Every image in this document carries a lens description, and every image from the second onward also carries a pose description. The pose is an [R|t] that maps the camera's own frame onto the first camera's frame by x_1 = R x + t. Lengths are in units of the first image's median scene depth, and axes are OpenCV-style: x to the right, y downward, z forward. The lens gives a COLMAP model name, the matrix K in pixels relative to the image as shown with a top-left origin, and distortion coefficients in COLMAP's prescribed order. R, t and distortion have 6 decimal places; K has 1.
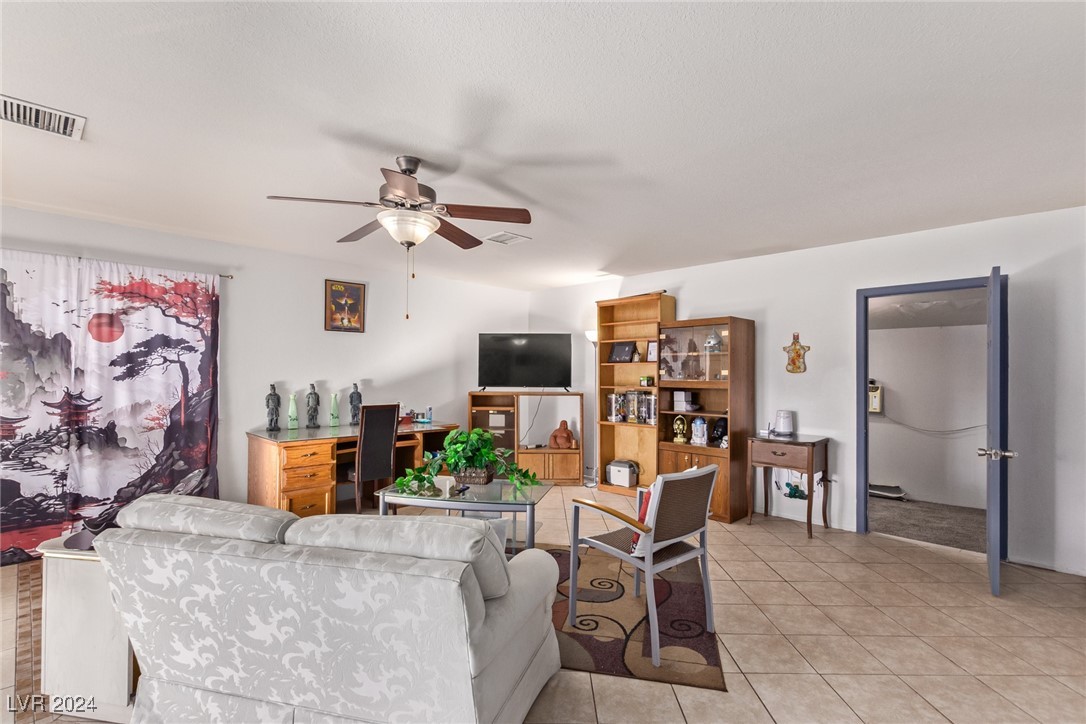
lens RADIAL K [[505.3, 0, 548.6], [0, 505.3, 368.3], [0, 0, 1]] dist [0.005589, 0.000323]
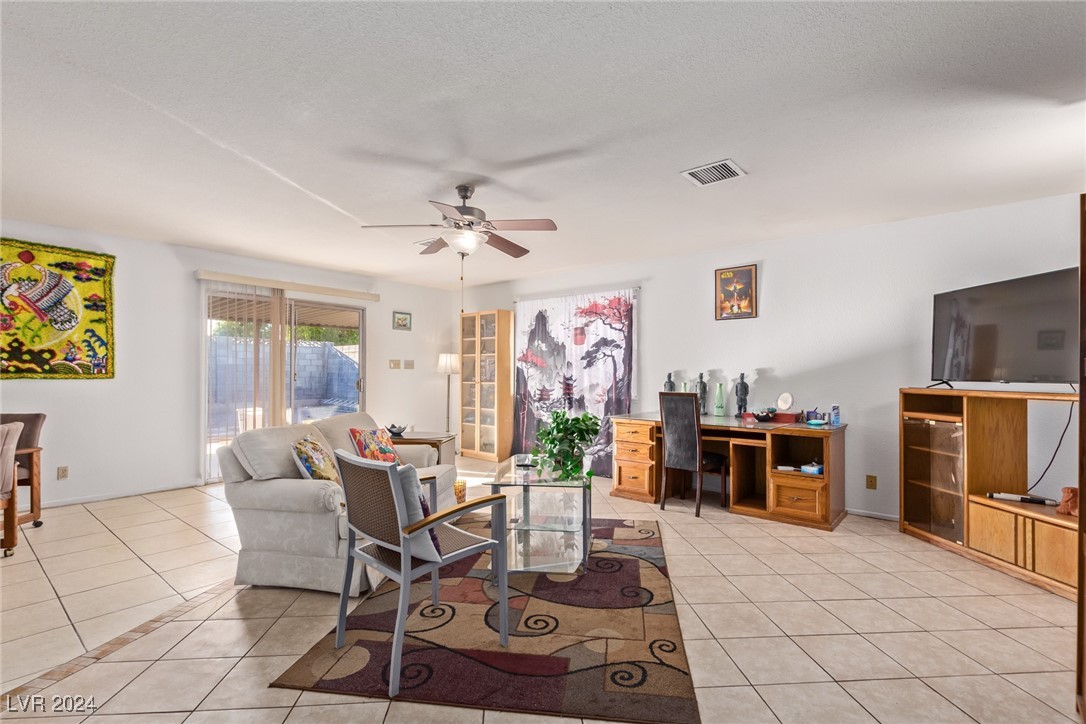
lens RADIAL K [[505.3, 0, 551.0], [0, 505.3, 369.0], [0, 0, 1]] dist [0.005589, 0.000323]
pose [[0.088054, -0.012665, -0.996035, 0.647045], [0.006841, 0.999903, -0.012110, 0.039094], [0.996092, -0.005747, 0.088132, 0.704376]]
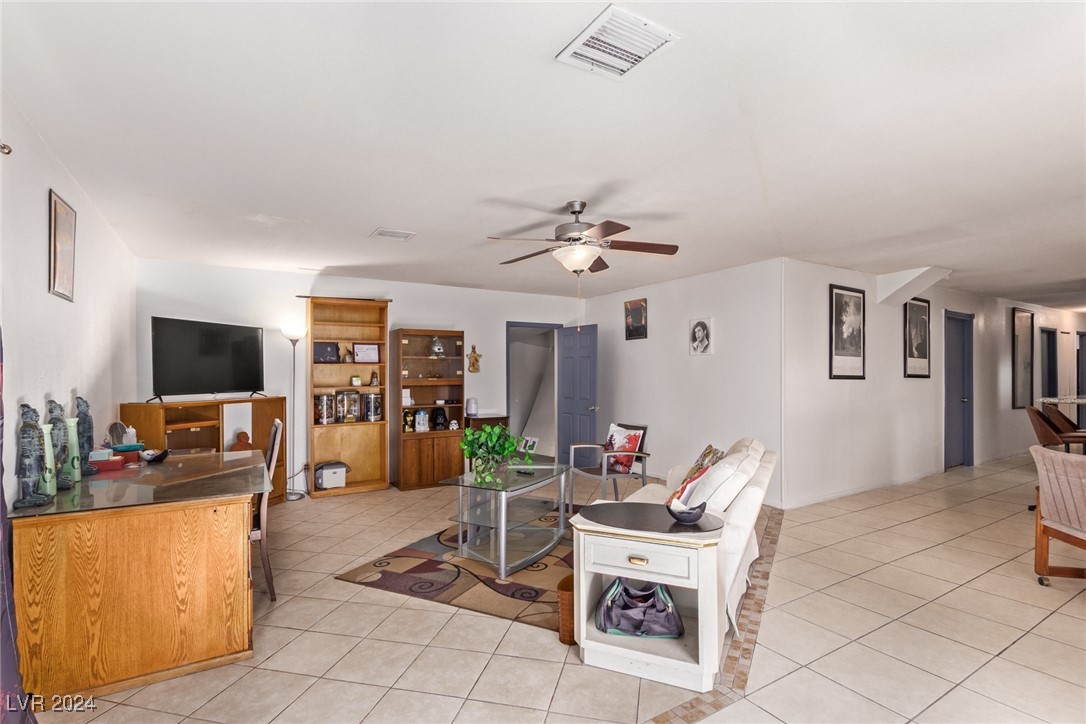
lens RADIAL K [[505.3, 0, 532.0], [0, 505.3, 368.8], [0, 0, 1]] dist [0.005589, 0.000323]
pose [[0.267478, -0.000109, 0.963564, -0.960024], [-0.004128, 0.999991, 0.001259, -0.003922], [-0.963555, -0.004314, 0.267475, 0.491378]]
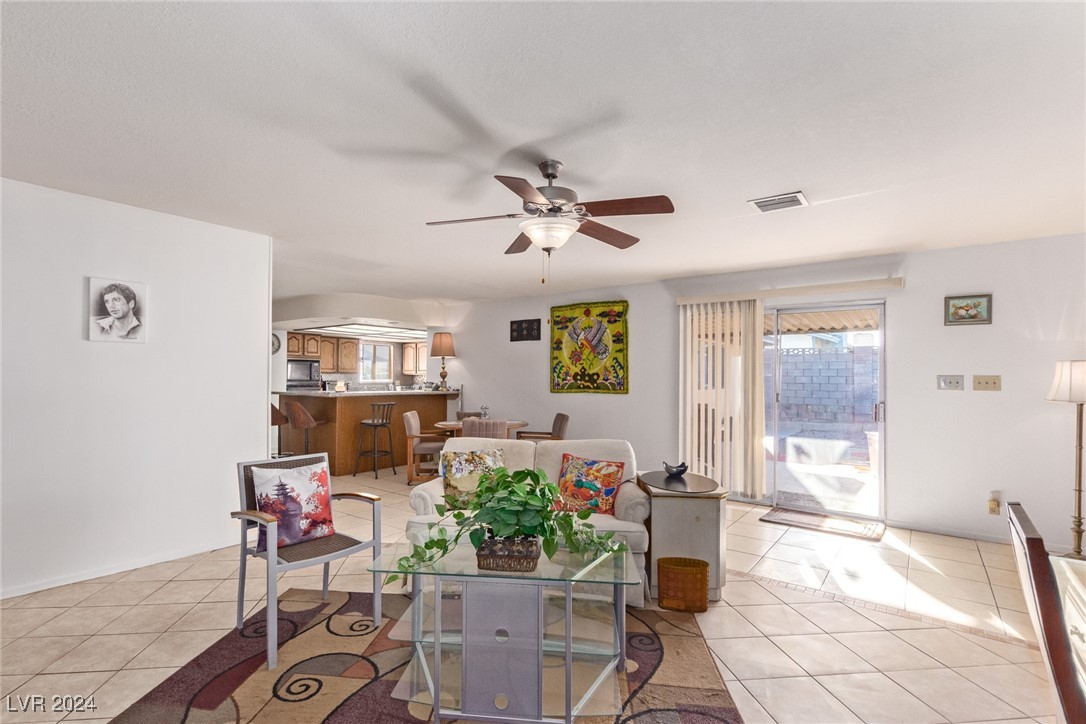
lens RADIAL K [[523.0, 0, 536.6], [0, 523.0, 368.7], [0, 0, 1]] dist [0.014788, -0.000030]
pose [[-0.993300, -0.016190, -0.114421, -0.086743], [-0.013218, 0.999556, -0.026692, 0.012466], [0.114803, -0.025001, -0.993074, 1.290770]]
